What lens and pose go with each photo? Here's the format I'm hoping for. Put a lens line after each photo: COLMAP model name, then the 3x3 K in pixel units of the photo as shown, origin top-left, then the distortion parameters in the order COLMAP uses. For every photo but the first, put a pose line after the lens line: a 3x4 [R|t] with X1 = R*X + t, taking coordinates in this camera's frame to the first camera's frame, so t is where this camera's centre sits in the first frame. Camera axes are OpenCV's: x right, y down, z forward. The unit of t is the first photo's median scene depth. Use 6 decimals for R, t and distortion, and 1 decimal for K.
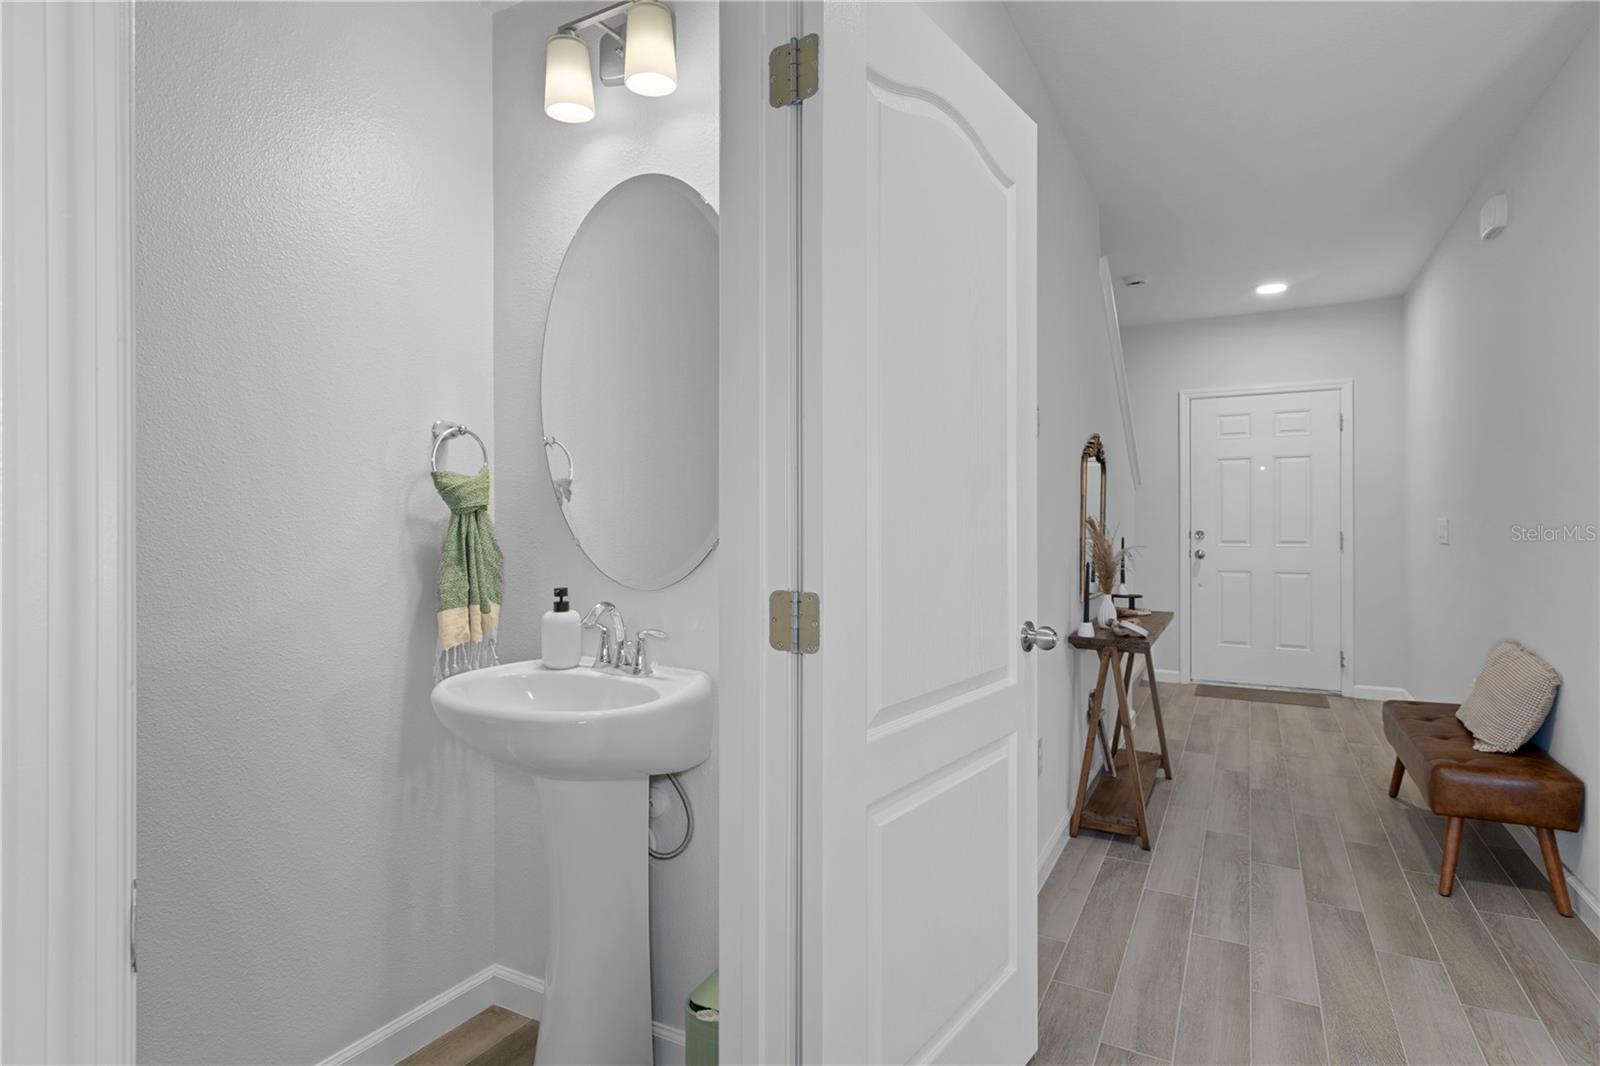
lens RADIAL K [[832.9, 0, 800.2], [0, 832.9, 524.0], [0, 0, 1]] dist [0.000999, 0.004803]
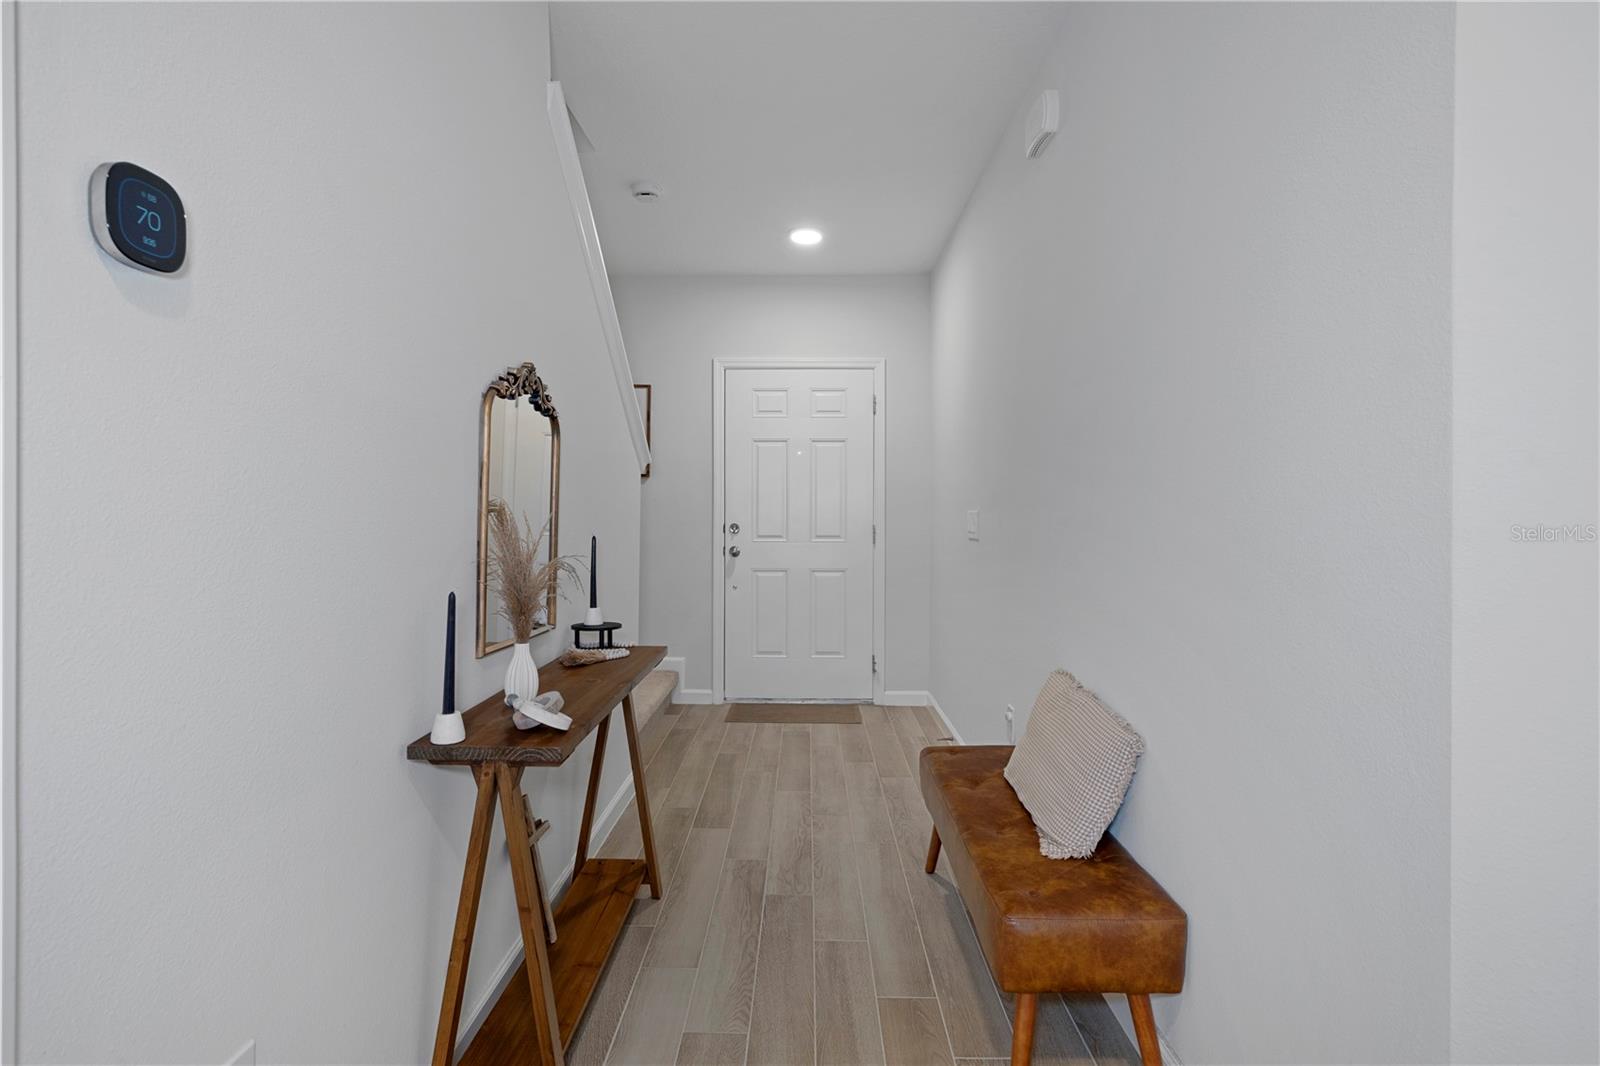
lens RADIAL K [[803.9, 0, 800.0], [0, 803.9, 527.8], [0, 0, 1]] dist [0.021593, -0.002806]
pose [[0.883924, -0.002983, 0.467621, 0.241757], [-0.004566, 0.999877, 0.015009, -0.000831], [-0.467608, -0.015402, 0.883802, 0.378920]]
